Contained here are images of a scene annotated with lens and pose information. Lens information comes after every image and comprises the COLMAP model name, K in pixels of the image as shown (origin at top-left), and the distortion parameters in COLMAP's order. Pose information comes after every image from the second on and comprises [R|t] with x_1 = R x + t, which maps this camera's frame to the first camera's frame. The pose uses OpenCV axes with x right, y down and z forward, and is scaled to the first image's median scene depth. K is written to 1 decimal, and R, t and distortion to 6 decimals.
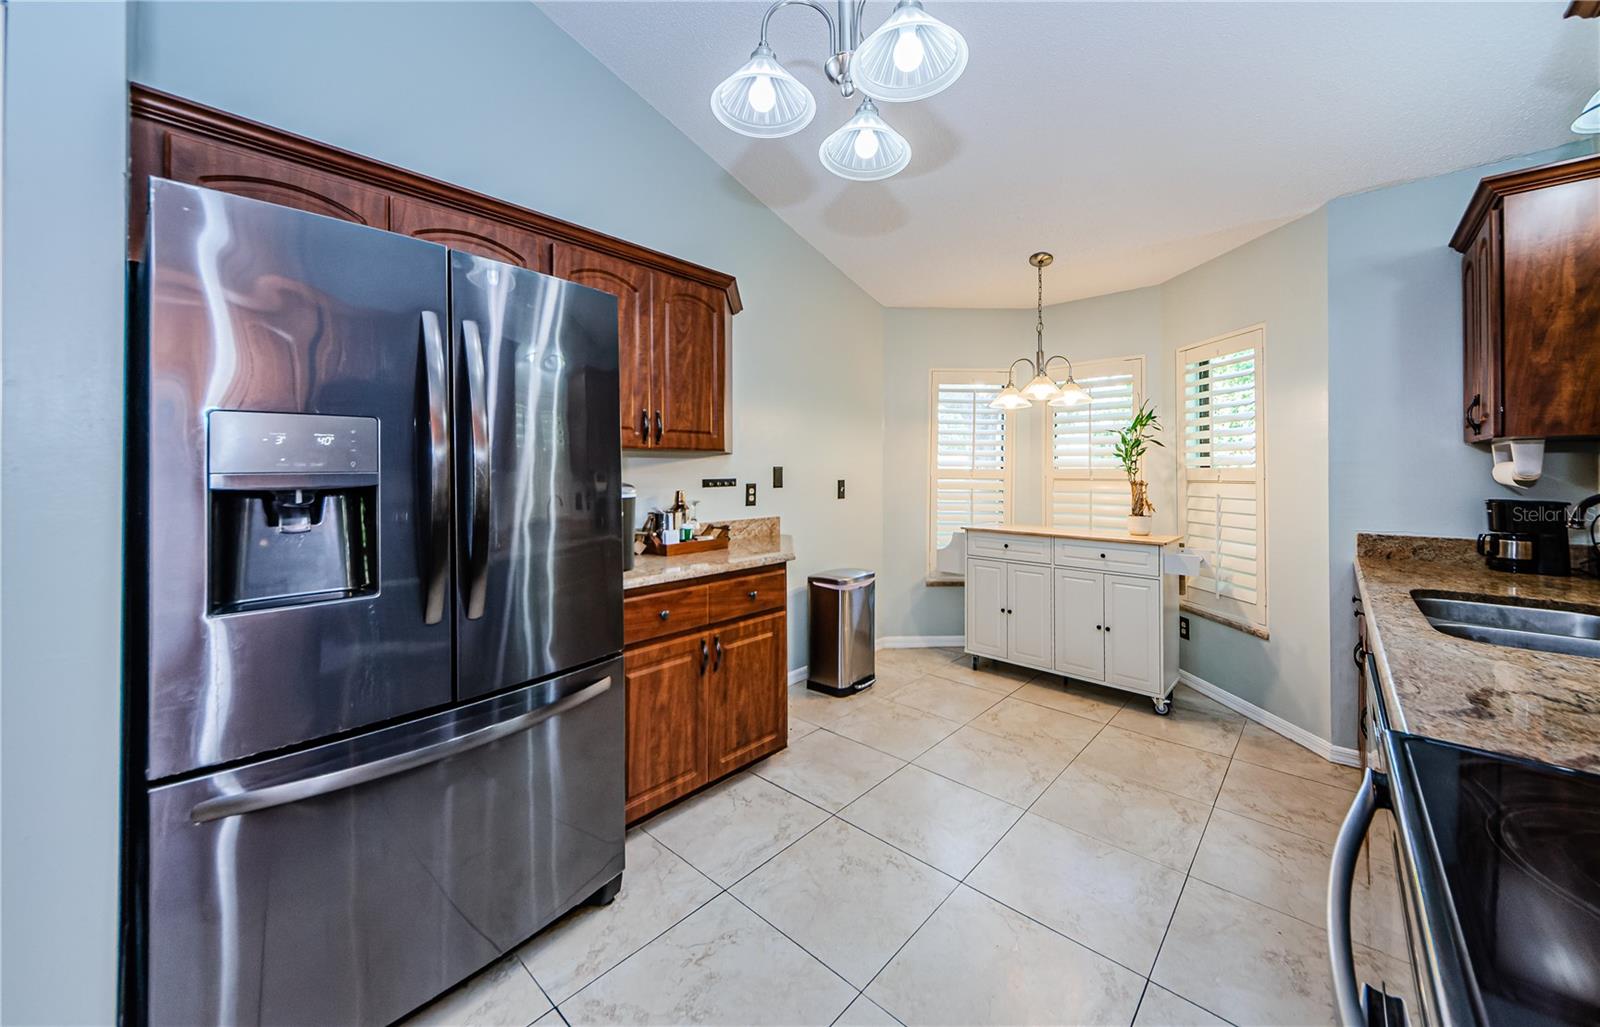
lens RADIAL K [[571.2, 0, 801.6], [0, 571.2, 464.8], [0, 0, 1]] dist [0.000387, -0.004316]
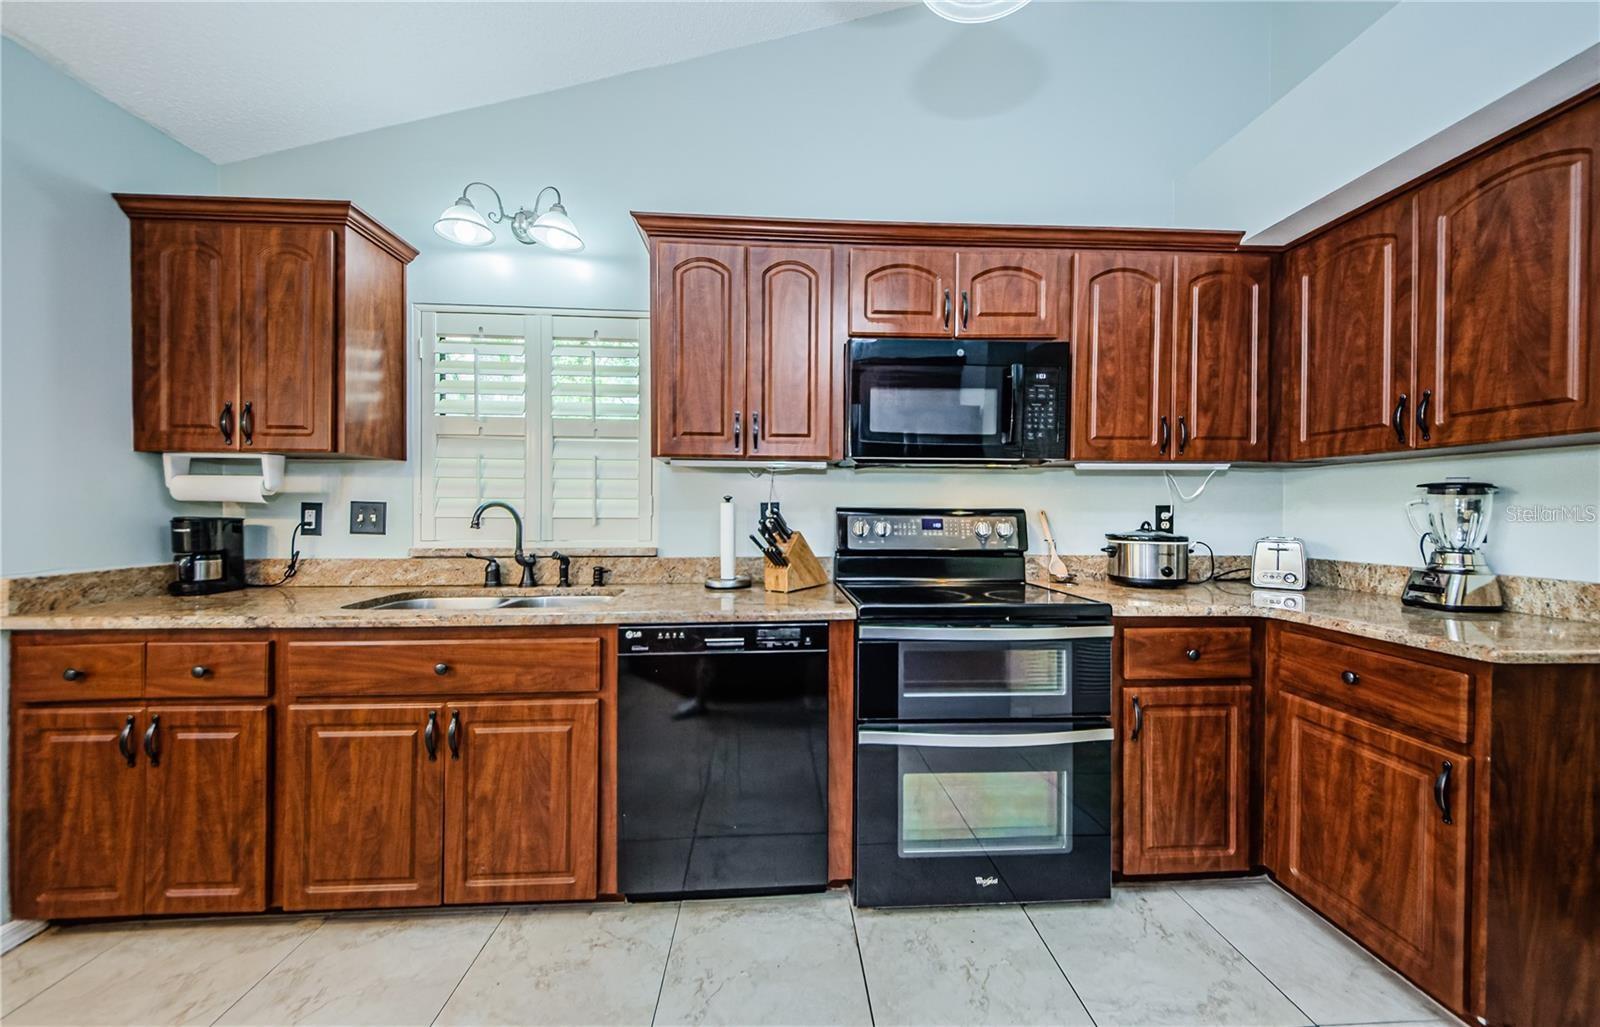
lens RADIAL K [[588.6, 0, 807.8], [0, 588.6, 514.1], [0, 0, 1]] dist [0.024465, -0.012532]
pose [[-0.718624, -0.008737, 0.695344, -0.088273], [-0.009907, 0.999948, 0.002326, 0.030906], [-0.695328, -0.005217, -0.718673, 0.679496]]
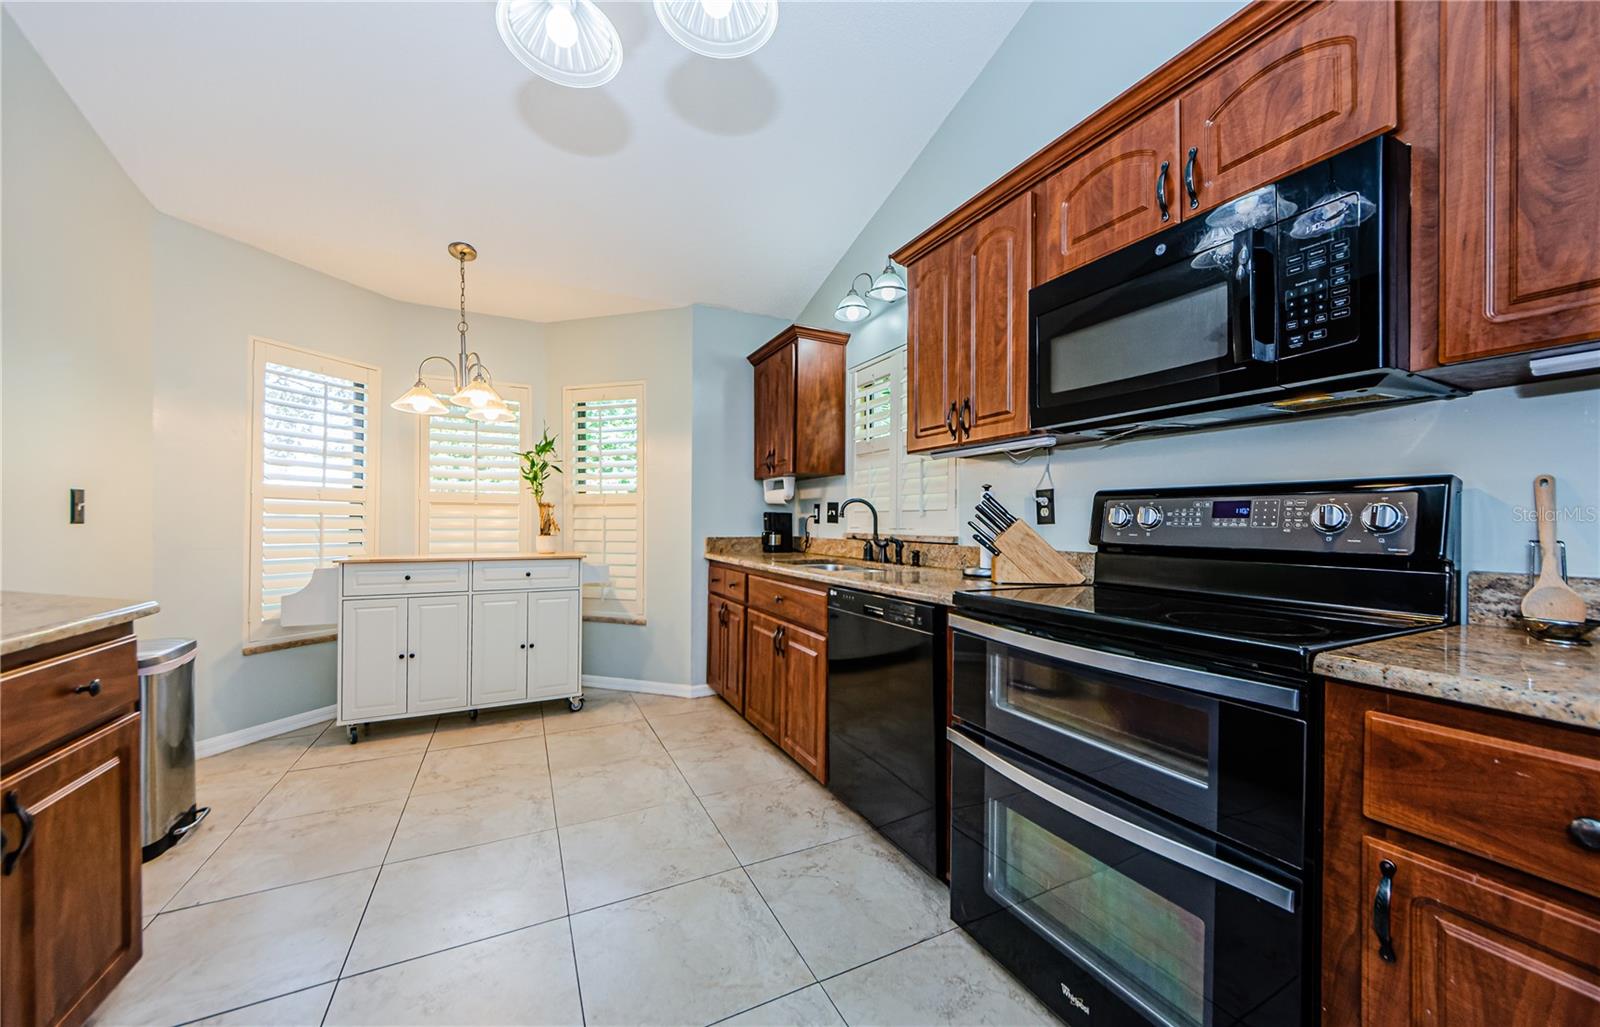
lens RADIAL K [[568.4, 0, 799.0], [0, 568.4, 521.6], [0, 0, 1]] dist [0.024462, -0.010820]
pose [[0.356131, 0.001838, 0.934434, -0.250560], [-0.014165, 0.999894, 0.003431, 0.057352], [-0.934328, -0.014458, 0.356120, 0.197979]]
